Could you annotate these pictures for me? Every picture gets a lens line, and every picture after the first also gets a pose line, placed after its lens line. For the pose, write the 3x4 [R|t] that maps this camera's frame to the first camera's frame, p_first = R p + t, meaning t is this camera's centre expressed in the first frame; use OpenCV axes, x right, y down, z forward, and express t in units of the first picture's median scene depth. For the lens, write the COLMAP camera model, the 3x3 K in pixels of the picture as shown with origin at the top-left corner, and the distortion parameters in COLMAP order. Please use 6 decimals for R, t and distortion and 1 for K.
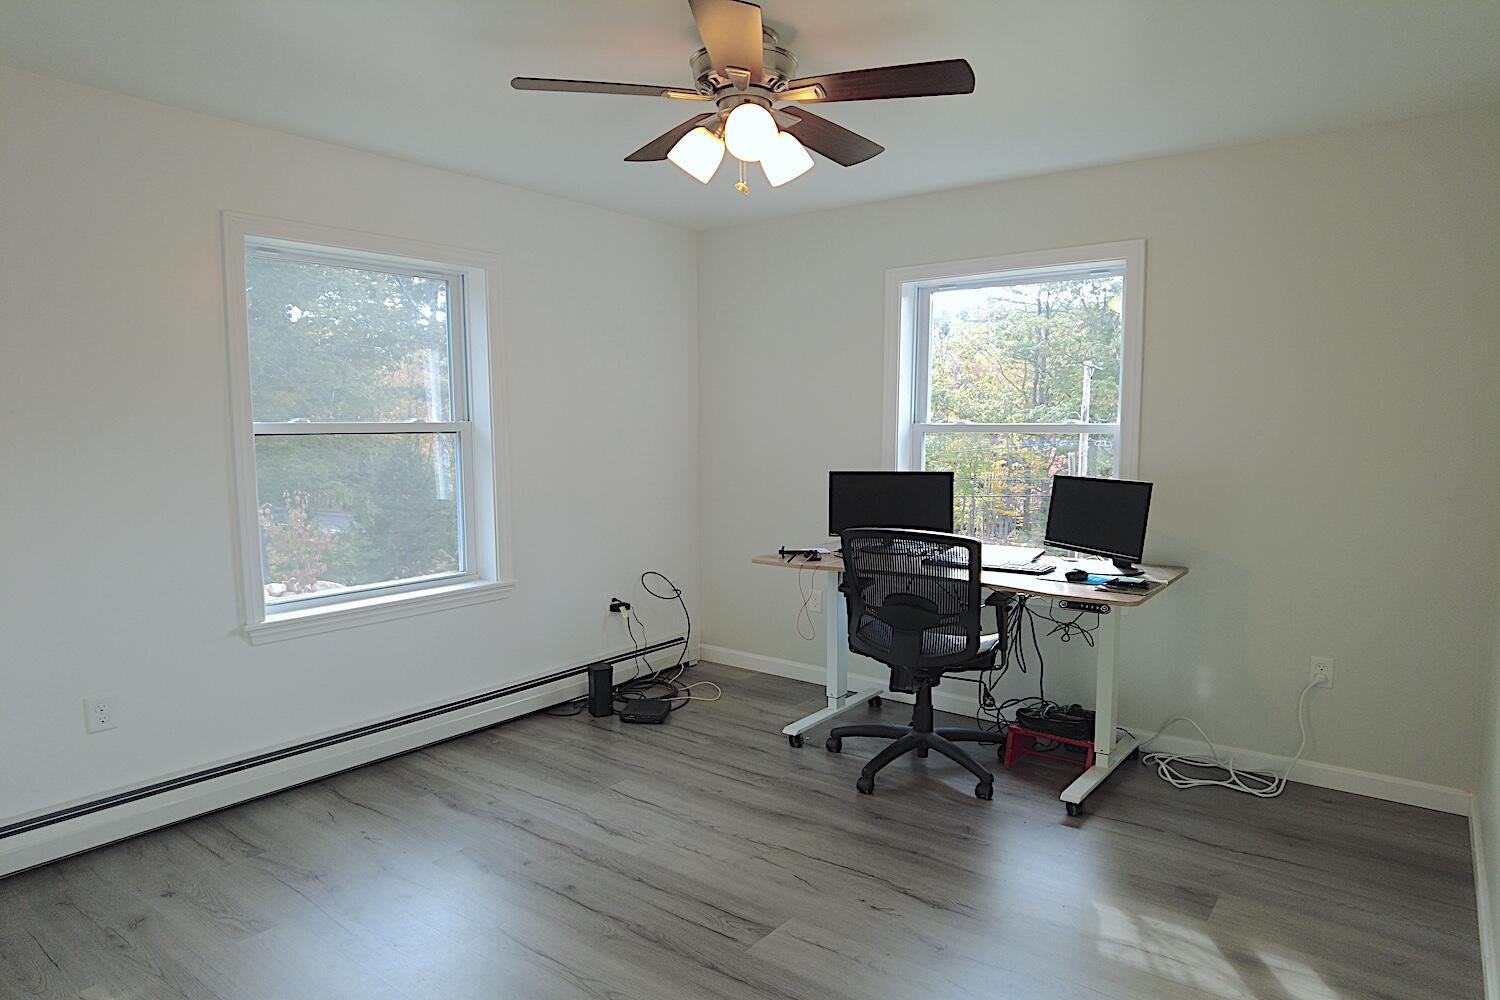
lens RADIAL K [[919.1, 0, 755.9], [0, 919.1, 506.2], [0, 0, 1]] dist [-0.020772, 0.004551]
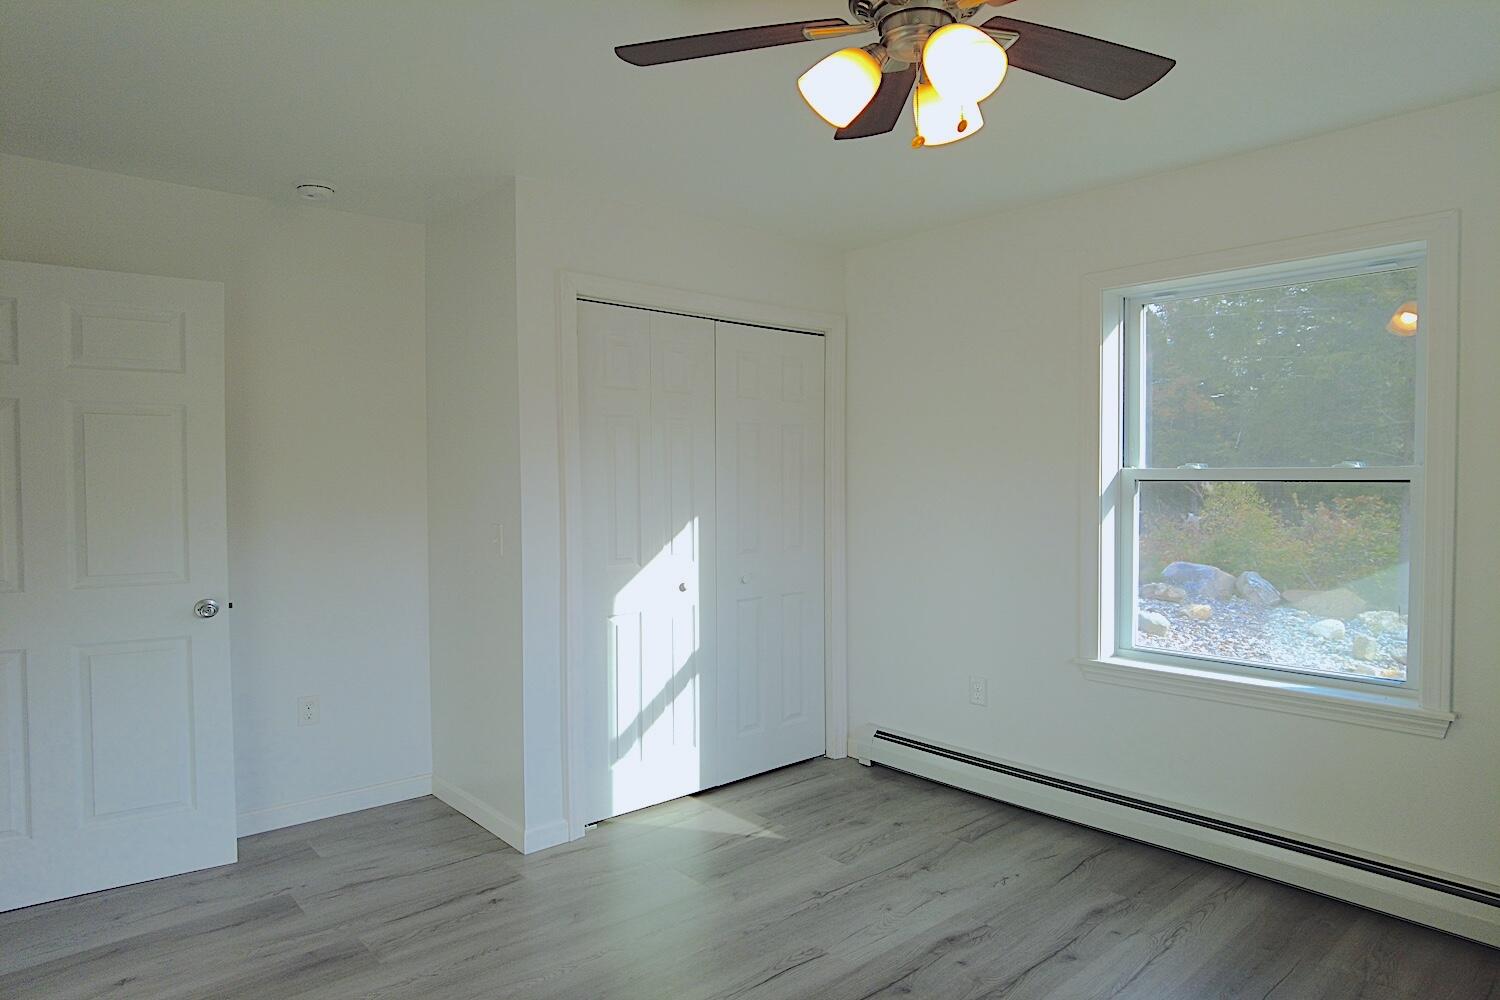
lens RADIAL K [[919.1, 0, 755.1], [0, 919.1, 500.9], [0, 0, 1]] dist [-0.020772, 0.004551]
pose [[-0.193454, 0.017470, -0.980954, 0.562931], [-0.086182, 0.995674, 0.034728, -0.056088], [0.977317, 0.091259, -0.191111, 0.821209]]
